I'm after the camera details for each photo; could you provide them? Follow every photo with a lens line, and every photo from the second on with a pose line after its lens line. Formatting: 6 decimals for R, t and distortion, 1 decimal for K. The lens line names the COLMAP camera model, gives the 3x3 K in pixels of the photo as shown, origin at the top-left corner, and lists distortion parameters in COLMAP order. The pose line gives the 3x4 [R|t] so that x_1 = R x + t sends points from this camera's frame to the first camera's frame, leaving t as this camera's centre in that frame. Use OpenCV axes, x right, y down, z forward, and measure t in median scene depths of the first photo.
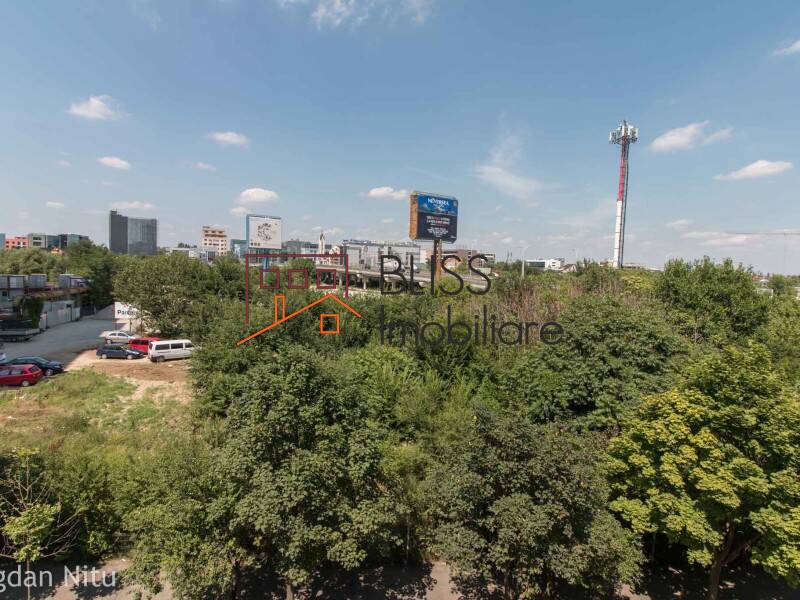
lens RADIAL K [[456.6, 0, 400.4], [0, 456.6, 293.0], [0, 0, 1]] dist [0.055534, -0.055977]
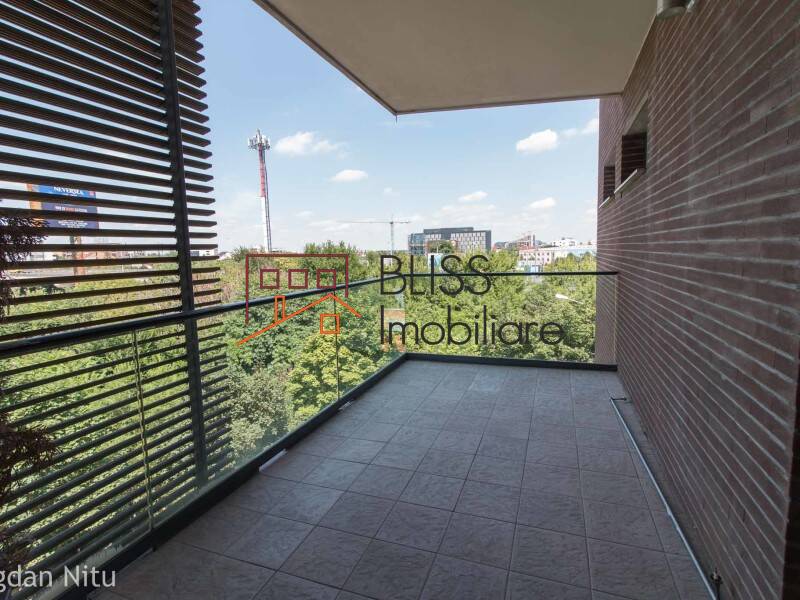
lens RADIAL K [[415.6, 0, 399.6], [0, 415.6, 292.8], [0, 0, 1]] dist [-0.000321, -0.000256]
pose [[0.727323, -0.124003, 0.674999, -0.142146], [0.098315, 0.992223, 0.076344, 0.010210], [-0.679216, 0.010836, 0.733858, -0.187241]]
